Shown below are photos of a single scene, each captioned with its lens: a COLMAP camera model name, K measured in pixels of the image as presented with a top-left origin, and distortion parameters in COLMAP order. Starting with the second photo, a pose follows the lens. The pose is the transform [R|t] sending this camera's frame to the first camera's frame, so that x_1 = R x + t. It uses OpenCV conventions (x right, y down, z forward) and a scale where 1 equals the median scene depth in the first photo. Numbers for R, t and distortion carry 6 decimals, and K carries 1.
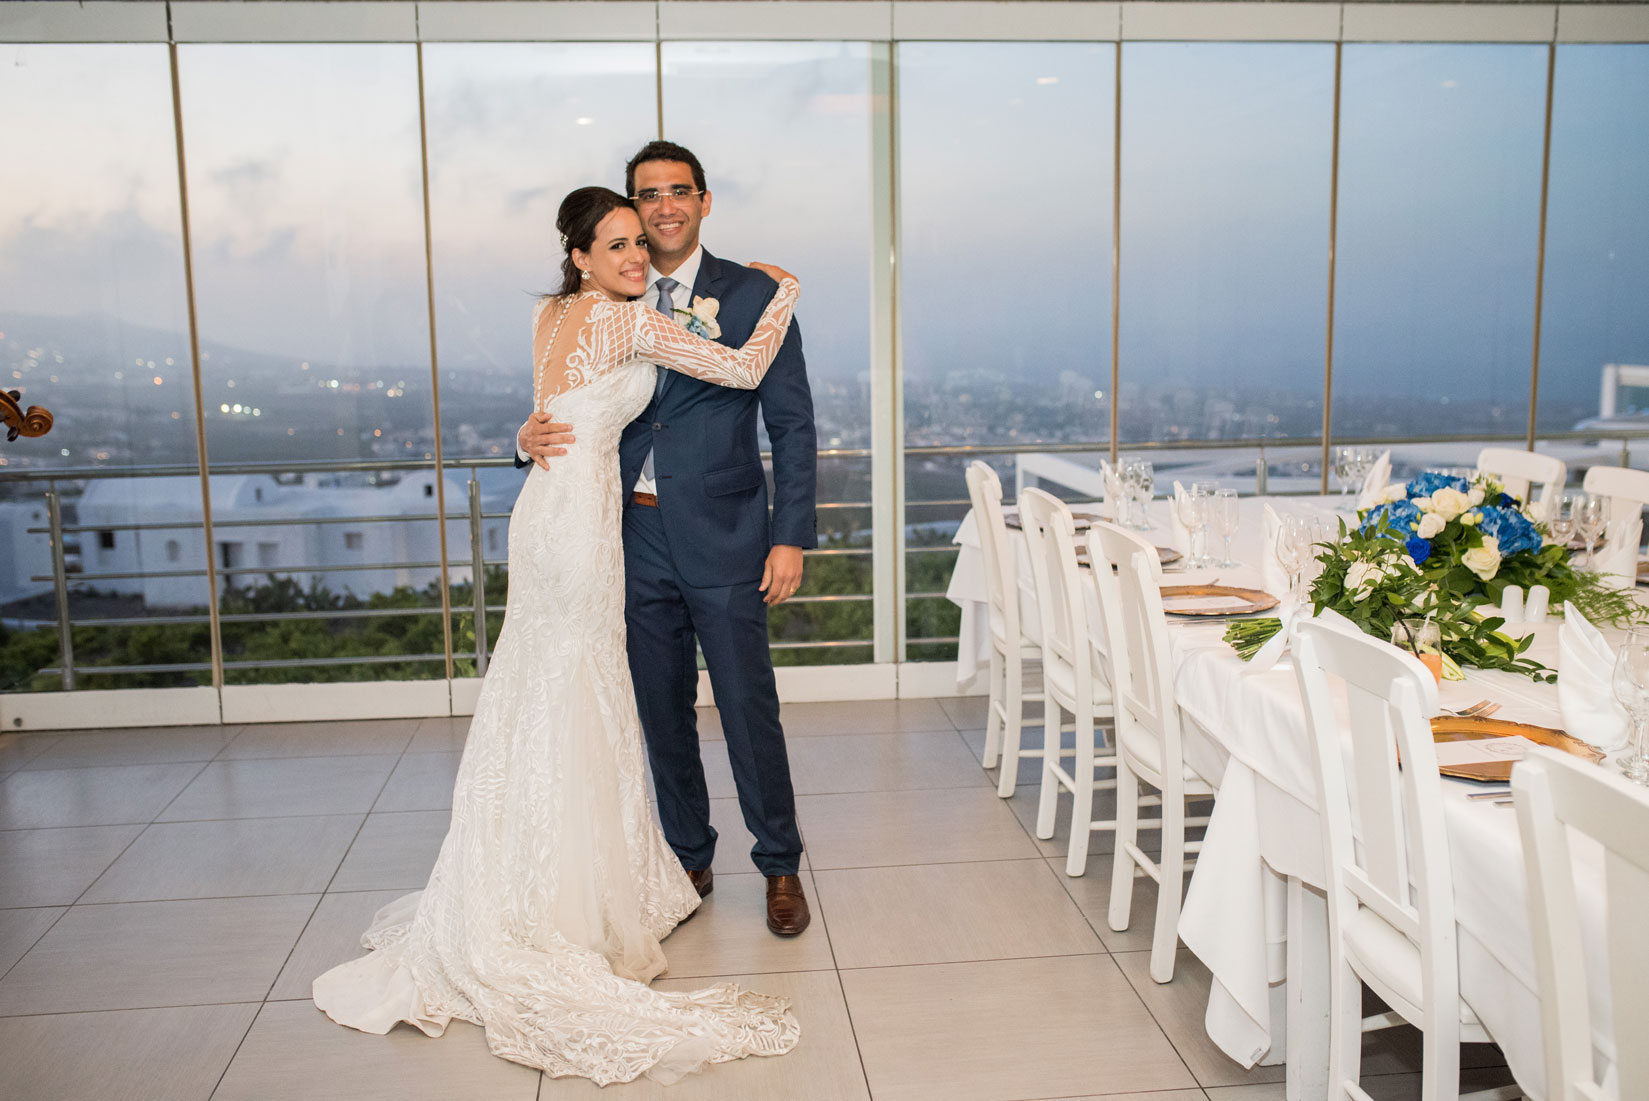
lens RADIAL K [[1553.2, 0, 828.8], [0, 1553.2, 551.3], [0, 0, 1]] dist [-0.071427, 0.119756]
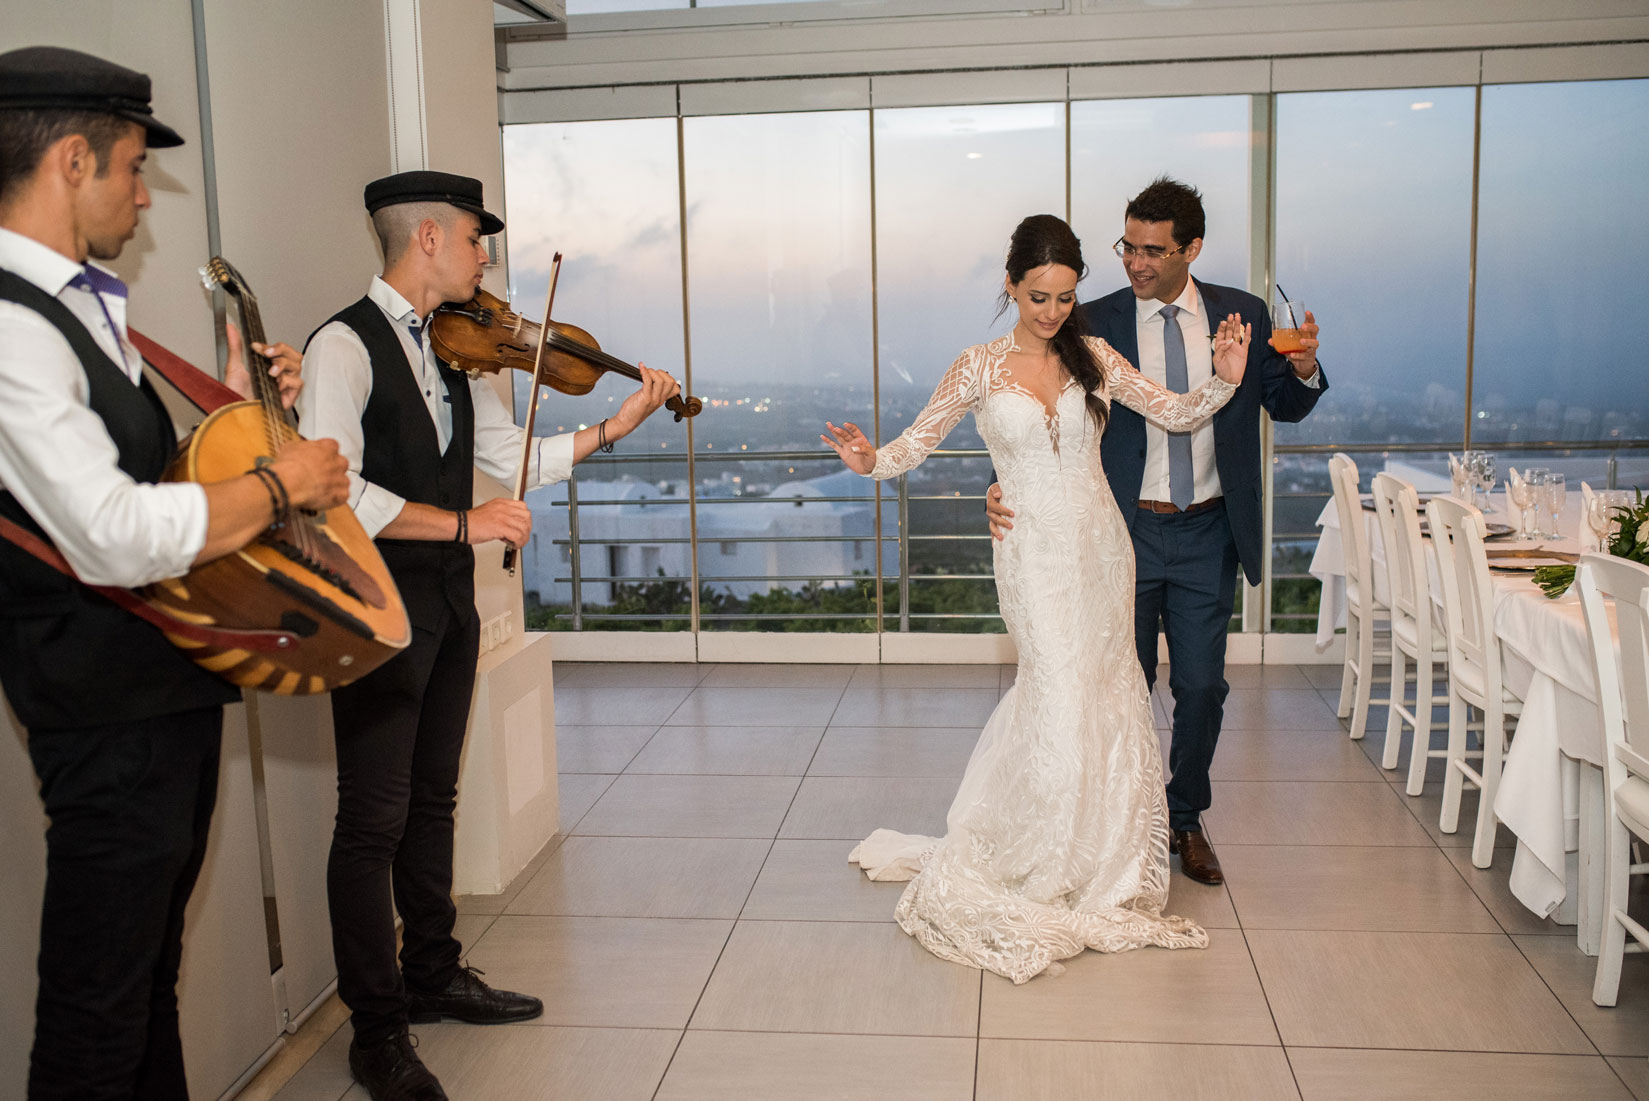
lens RADIAL K [[1553.2, 0, 828.8], [0, 1553.2, 551.3], [0, 0, 1]] dist [-0.071427, 0.119756]
pose [[0.973904, 0.024867, -0.225593, -0.015803], [-0.027467, 0.999587, -0.008392, 0.039514], [0.225292, 0.014369, 0.974185, -0.242938]]
